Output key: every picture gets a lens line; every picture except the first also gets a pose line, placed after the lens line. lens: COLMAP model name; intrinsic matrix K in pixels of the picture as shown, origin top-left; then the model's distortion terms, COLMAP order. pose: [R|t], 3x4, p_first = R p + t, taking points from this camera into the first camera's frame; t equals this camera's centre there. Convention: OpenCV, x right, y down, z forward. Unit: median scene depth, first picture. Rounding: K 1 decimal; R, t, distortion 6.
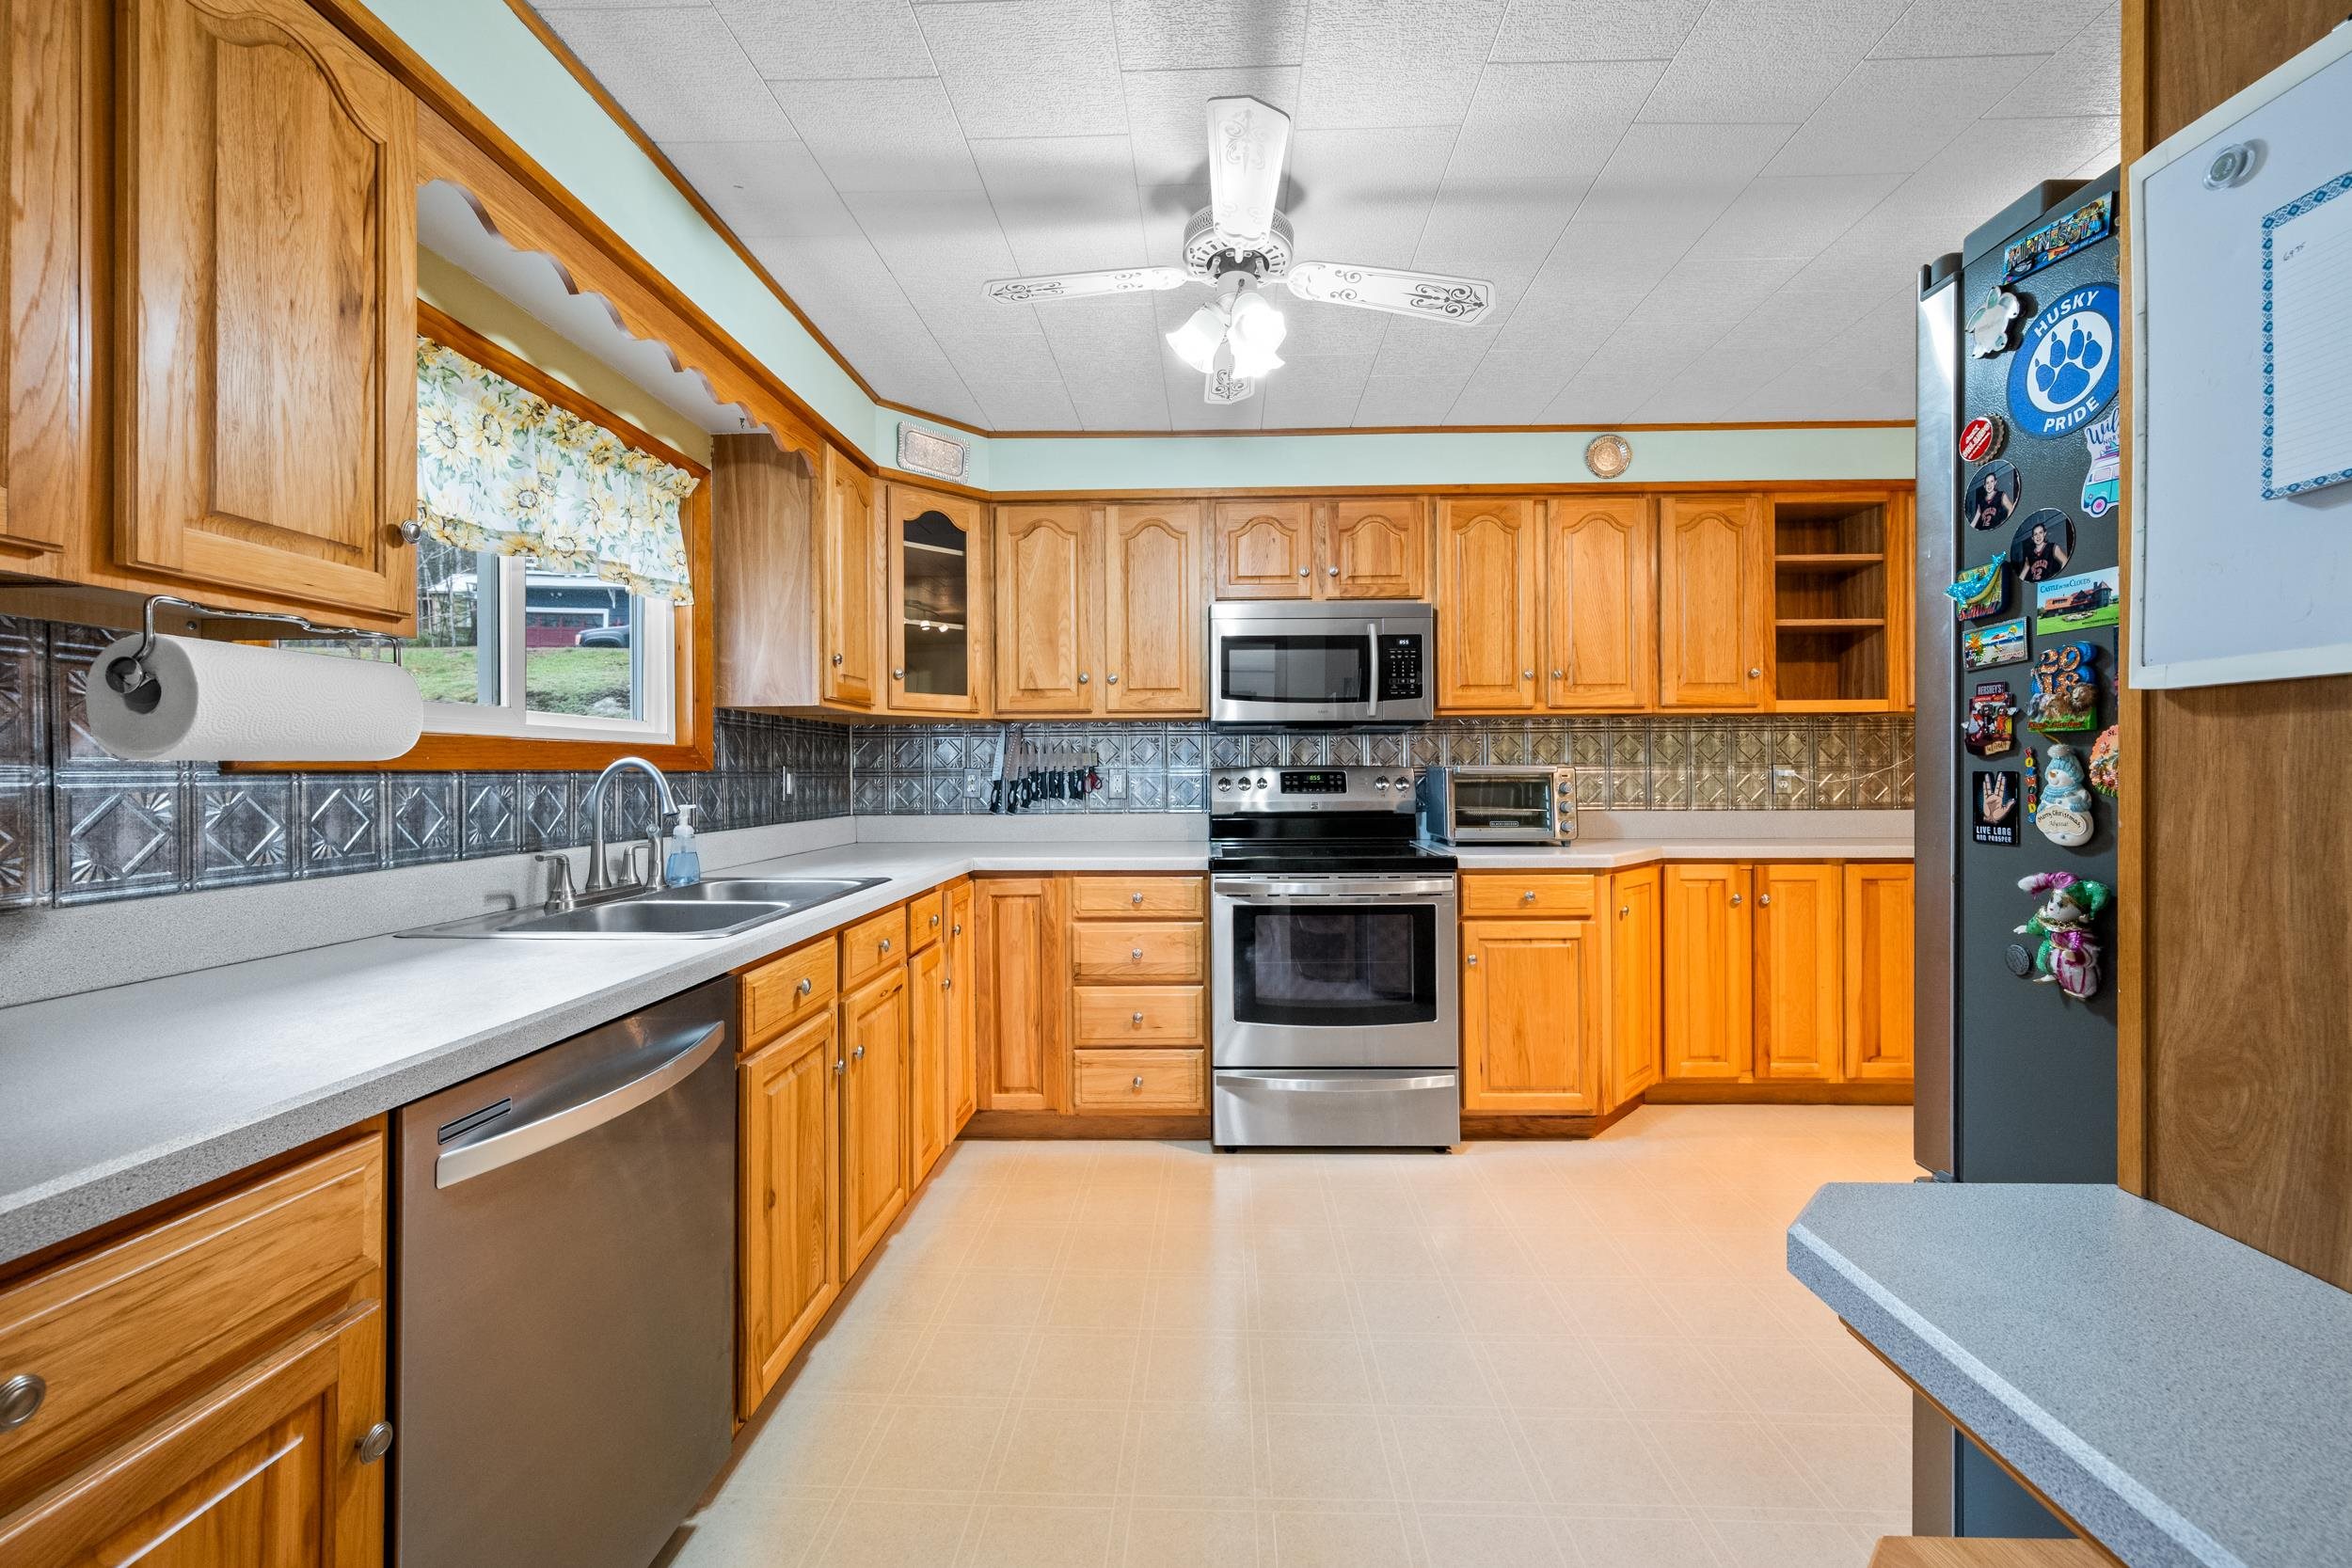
lens RADIAL K [[924.4, 0, 1184.5], [0, 924.4, 760.4], [0, 0, 1]] dist [-0.001236, 0.000290]
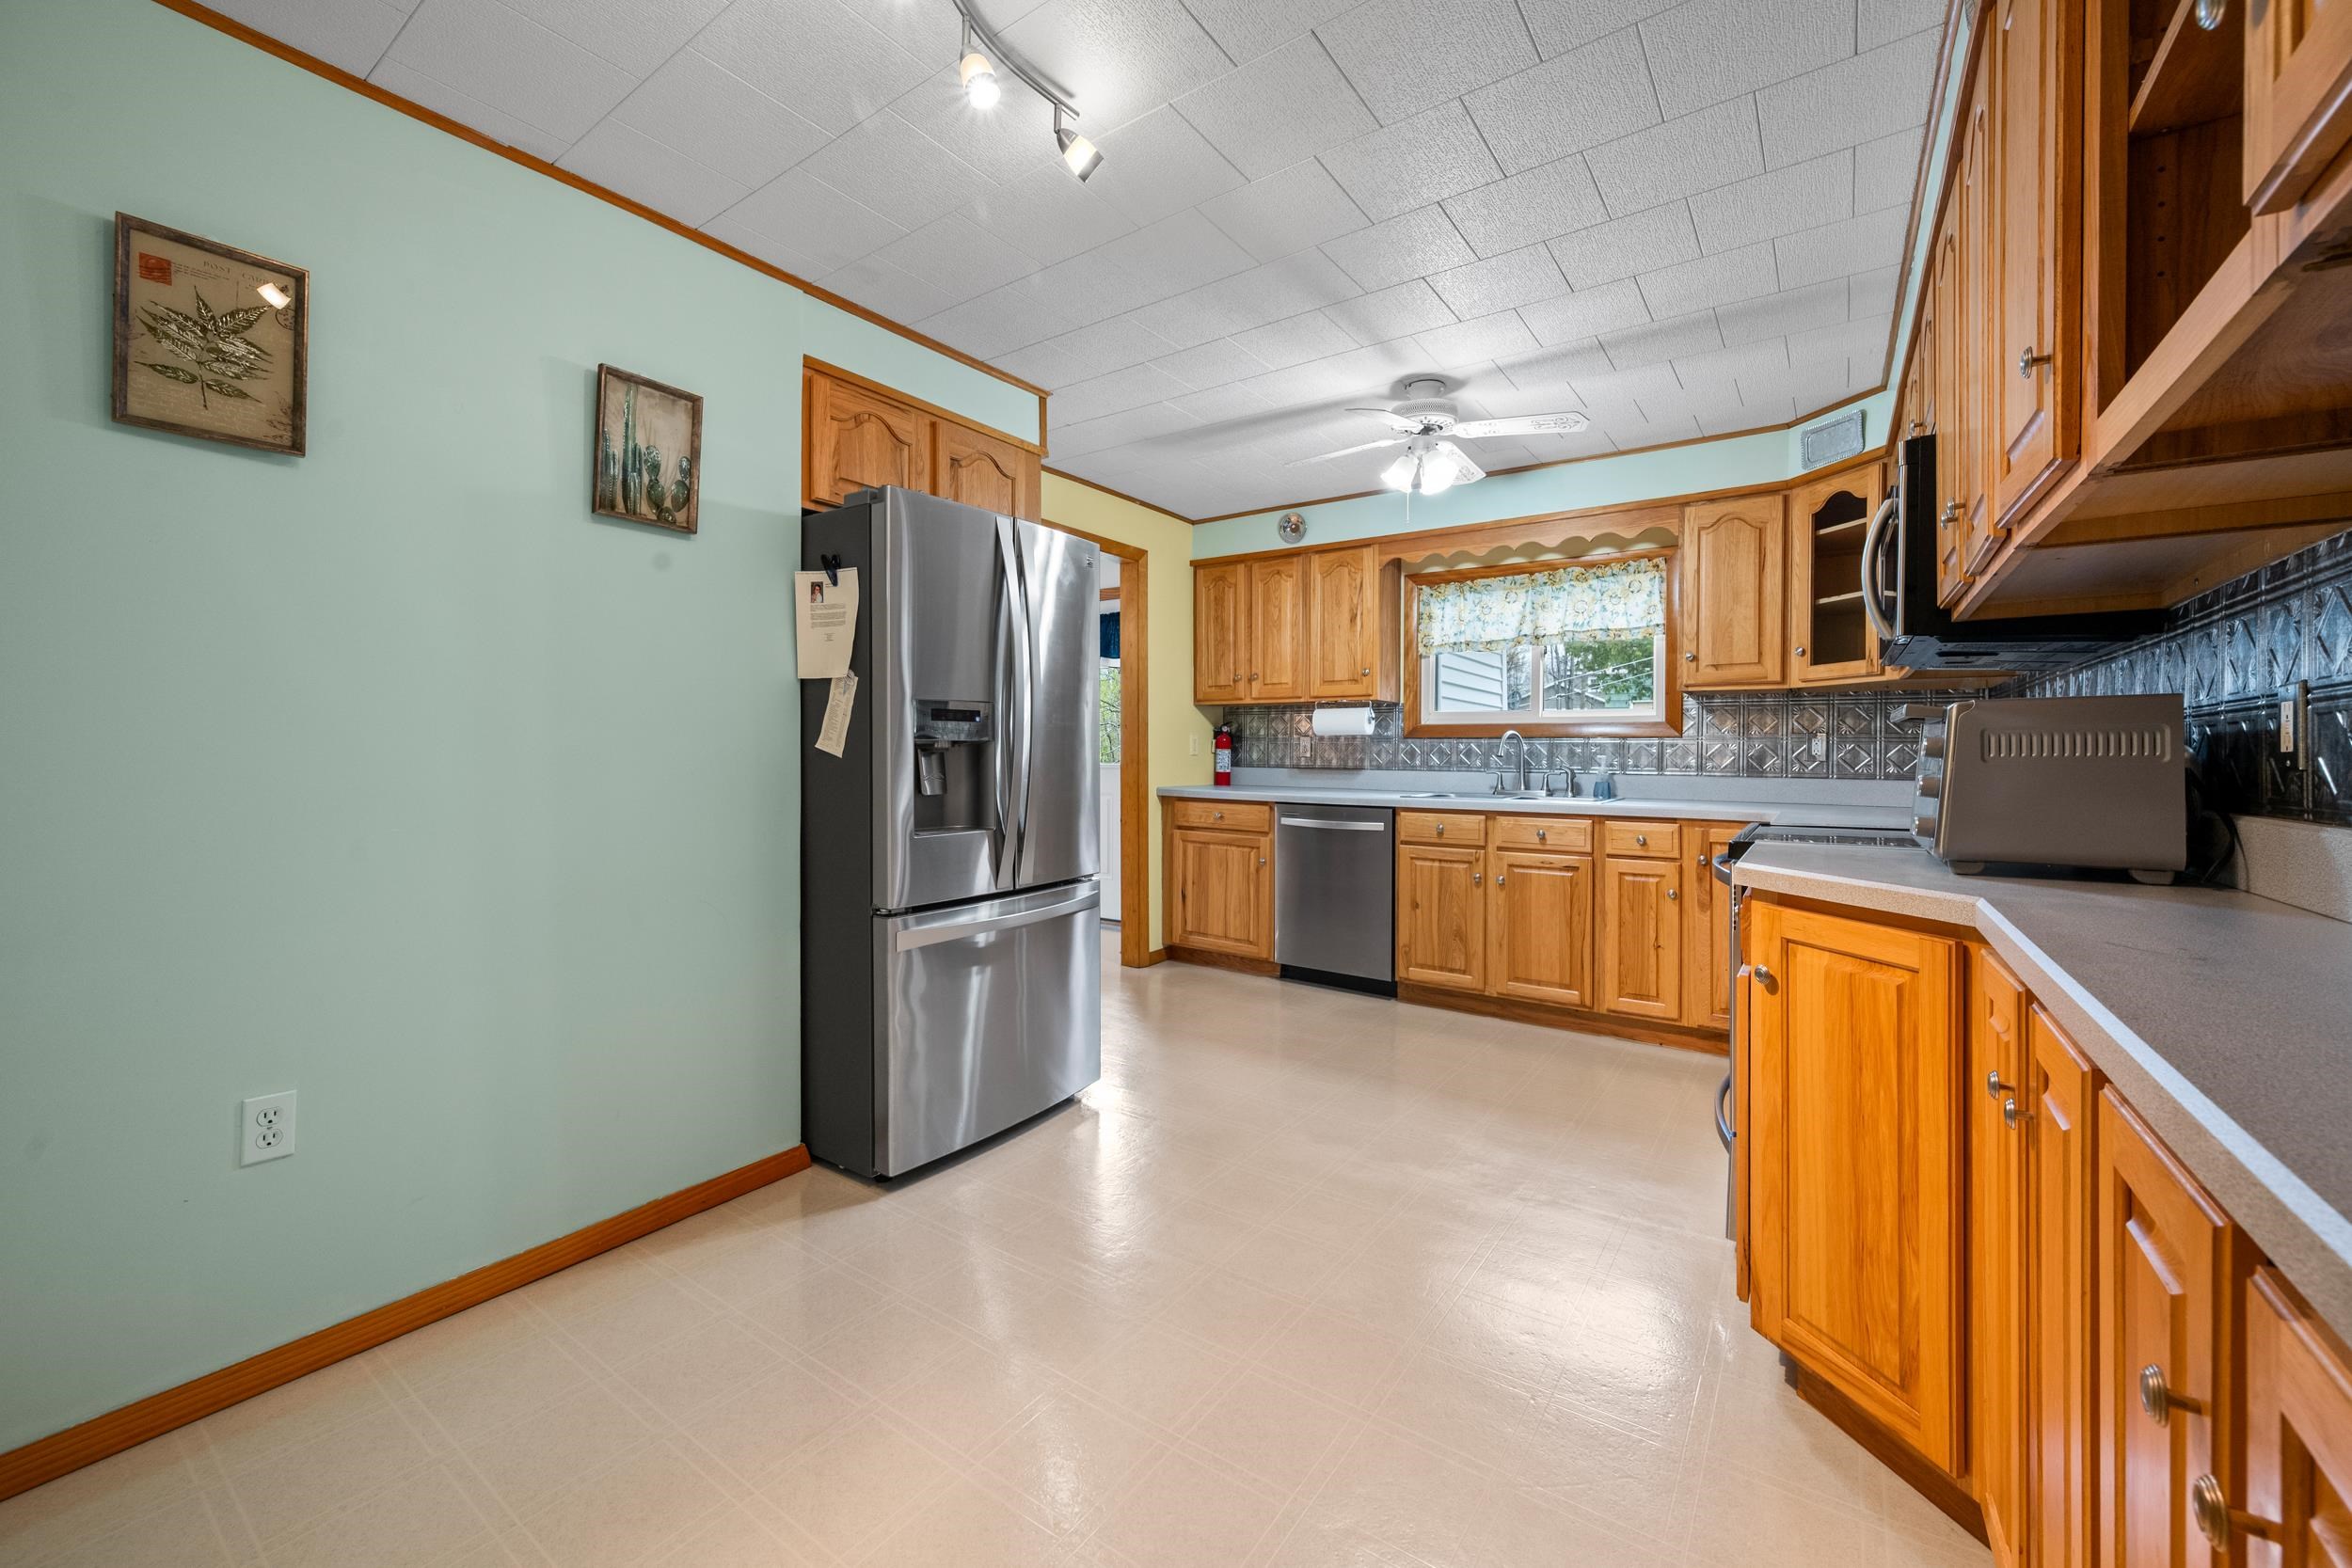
lens RADIAL K [[924.4, 0, 1183.2], [0, 924.4, 751.0], [0, 0, 1]] dist [-0.001236, 0.000290]
pose [[-0.545549, -0.002069, -0.838076, 1.021611], [0.004582, 0.999975, -0.005452, 0.032087], [0.838066, -0.006814, -0.545526, 0.932792]]
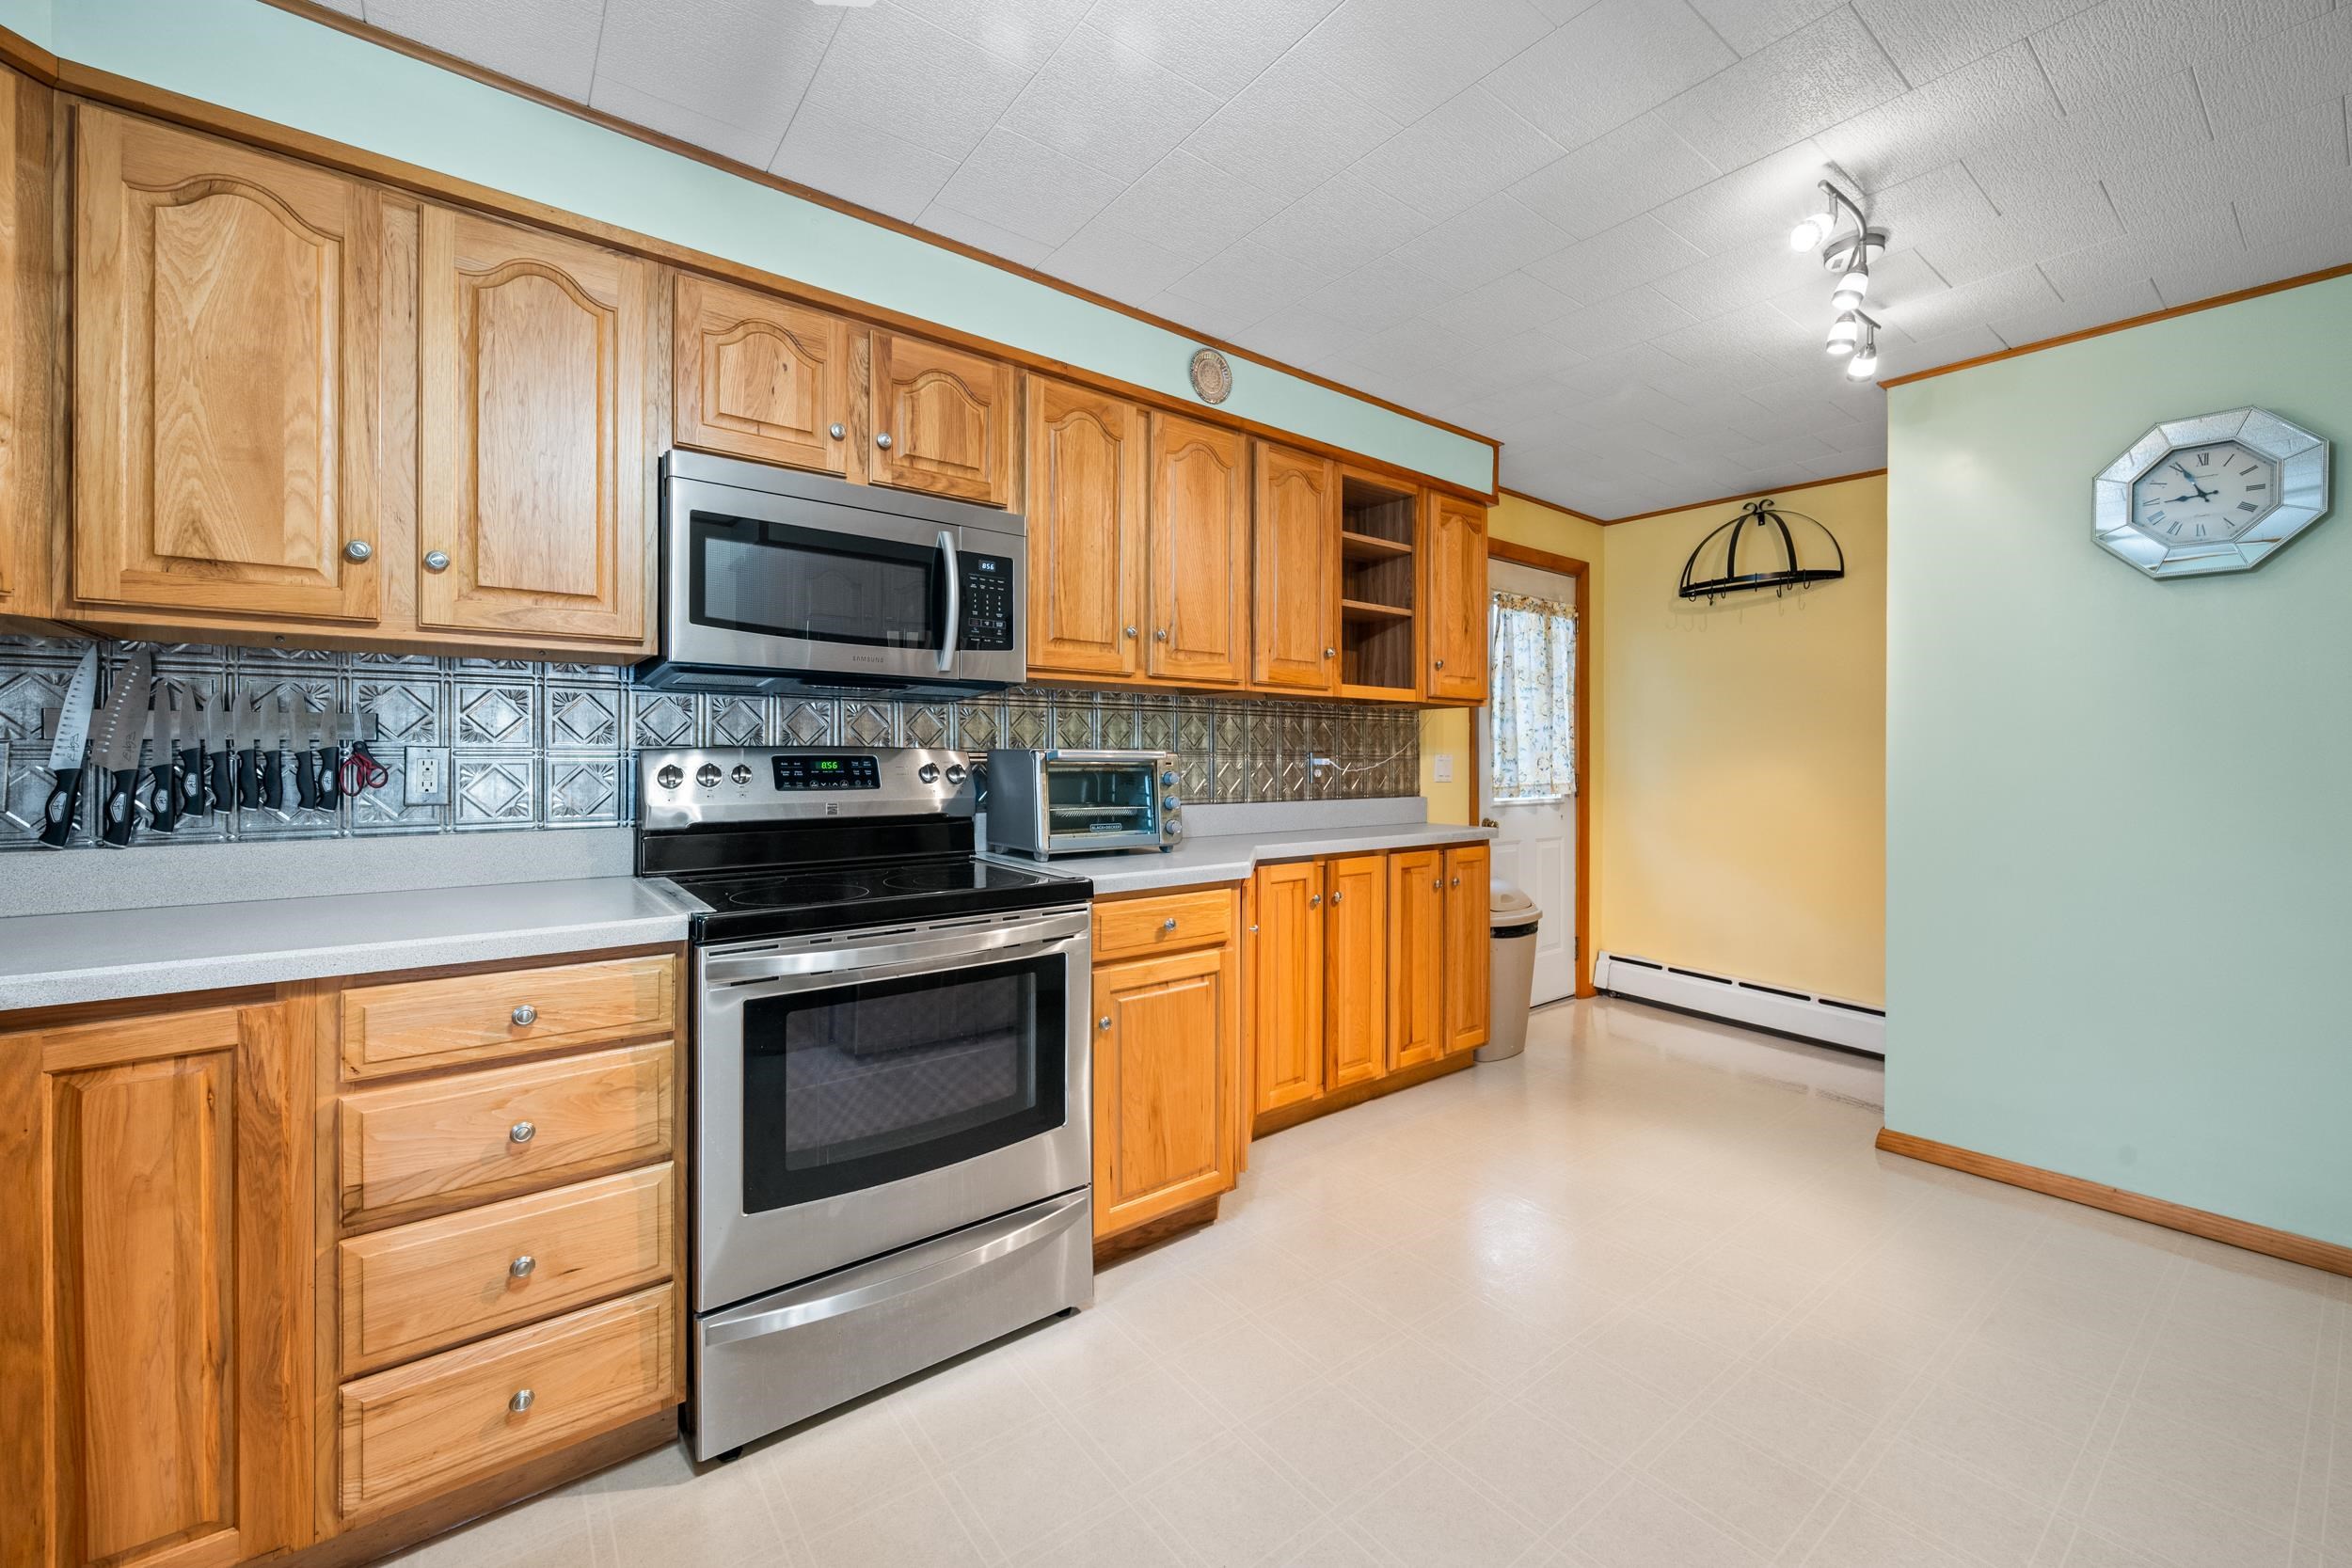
lens RADIAL K [[924.4, 0, 1176.2], [0, 924.4, 754.3], [0, 0, 1]] dist [-0.001236, 0.000290]
pose [[0.772688, 0.009701, 0.634712, -0.086638], [-0.011718, 0.999931, -0.001019, 0.009761], [-0.634678, -0.006650, 0.772748, 0.383872]]
